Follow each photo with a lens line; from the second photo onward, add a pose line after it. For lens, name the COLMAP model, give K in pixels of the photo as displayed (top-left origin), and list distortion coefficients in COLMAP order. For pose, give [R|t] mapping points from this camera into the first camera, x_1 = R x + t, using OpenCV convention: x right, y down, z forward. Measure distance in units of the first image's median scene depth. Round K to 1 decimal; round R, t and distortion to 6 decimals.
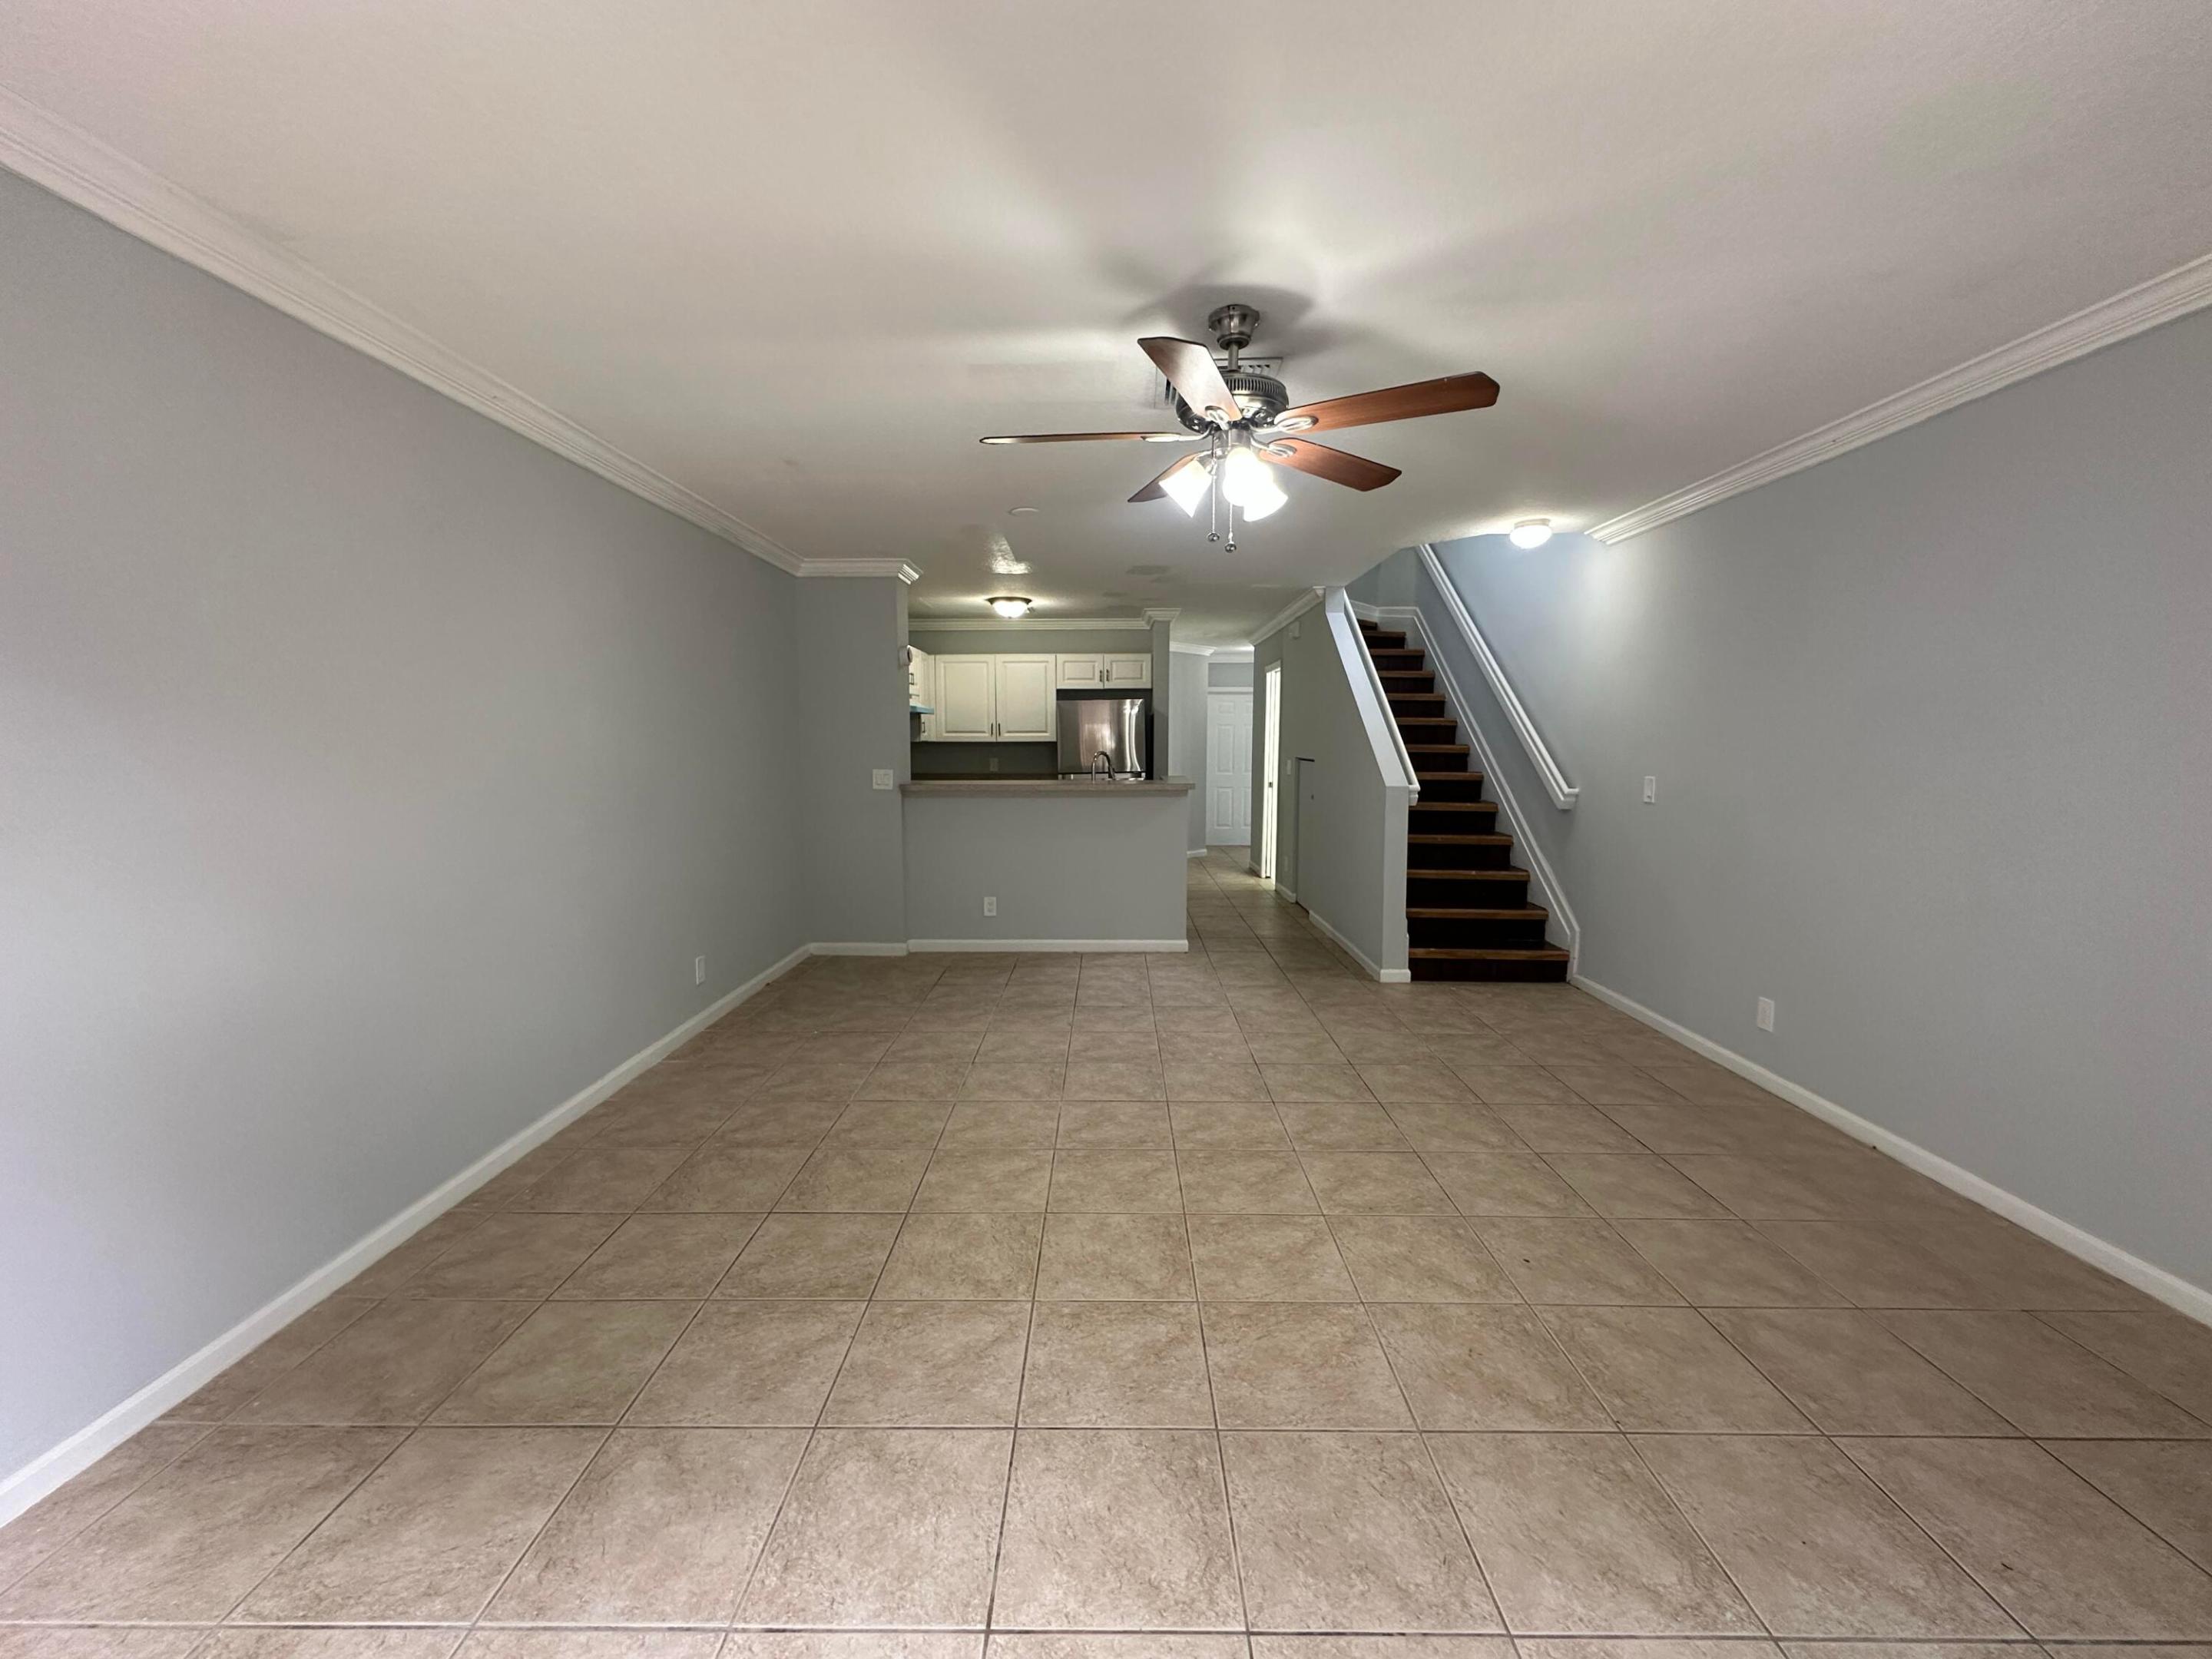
lens RADIAL K [[881.3, 0, 1104.3], [0, 881.3, 829.0], [0, 0, 1]] dist [-0.006608, -0.000131]
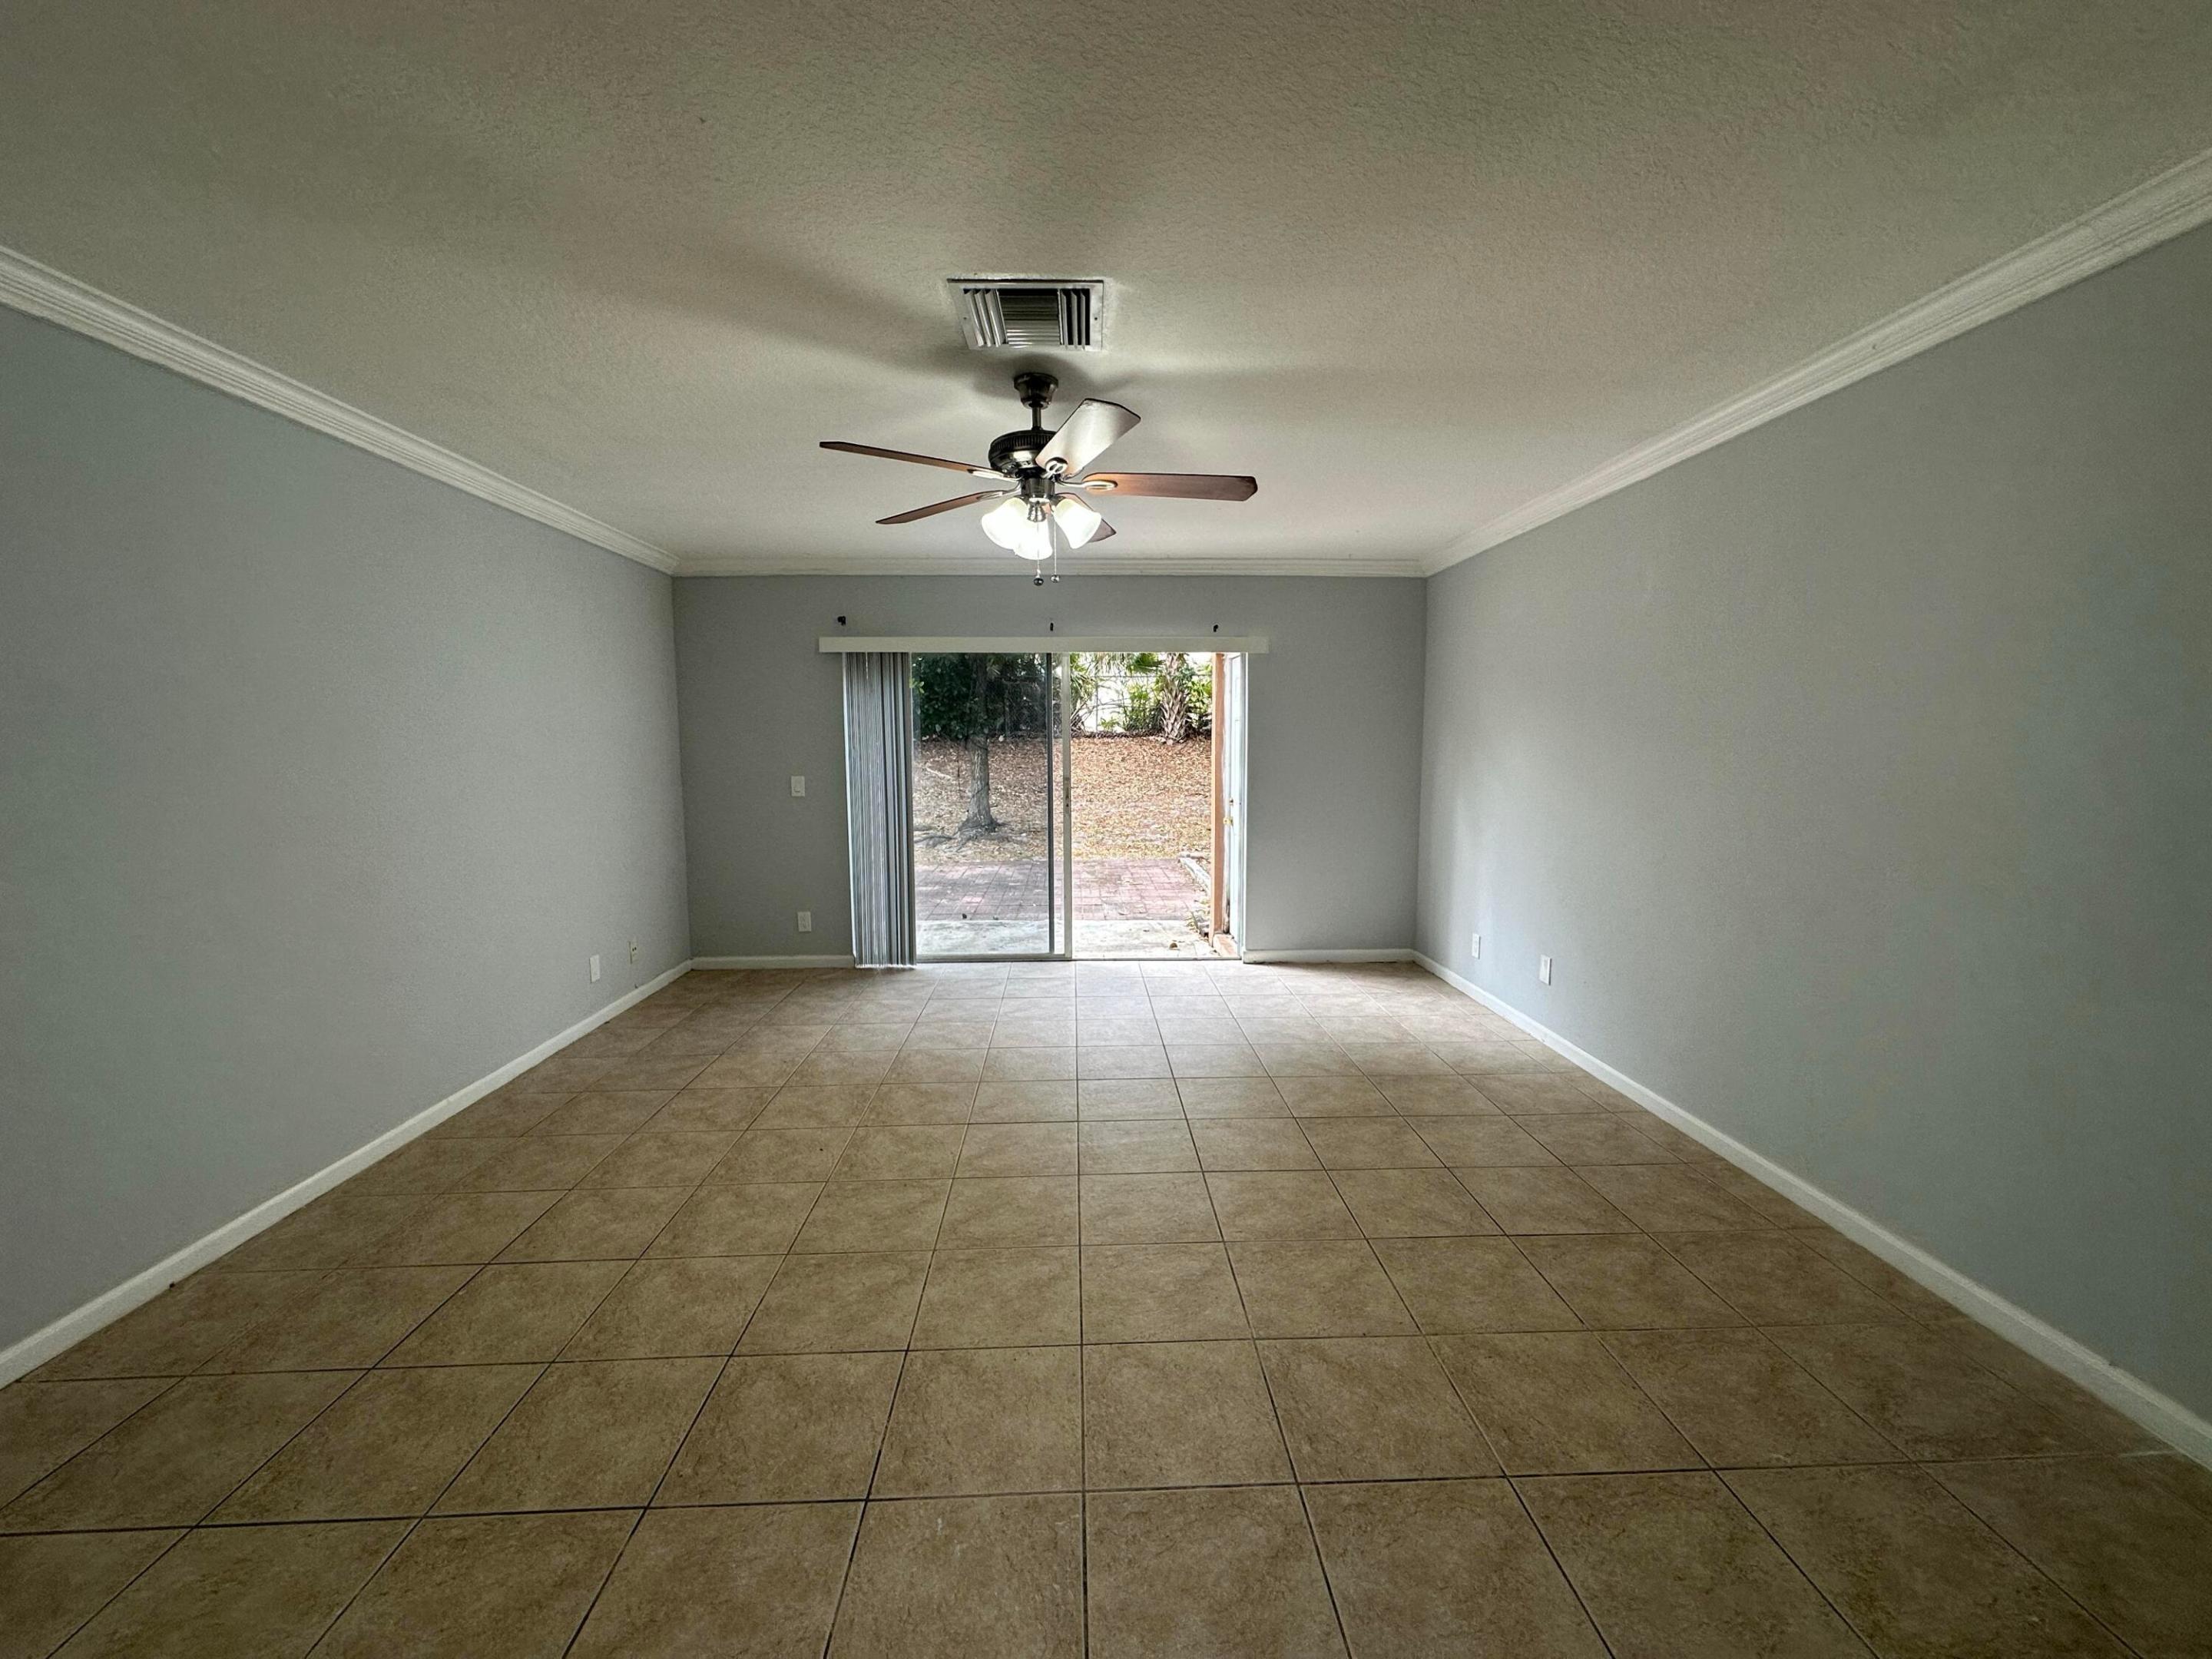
lens RADIAL K [[881.3, 0, 1104.3], [0, 881.3, 829.0], [0, 0, 1]] dist [-0.006608, -0.000131]
pose [[-0.998895, 0.010810, -0.045748, 0.094286], [0.001468, 0.979896, 0.199504, -0.192484], [0.046985, 0.199217, -0.978828, 1.800205]]
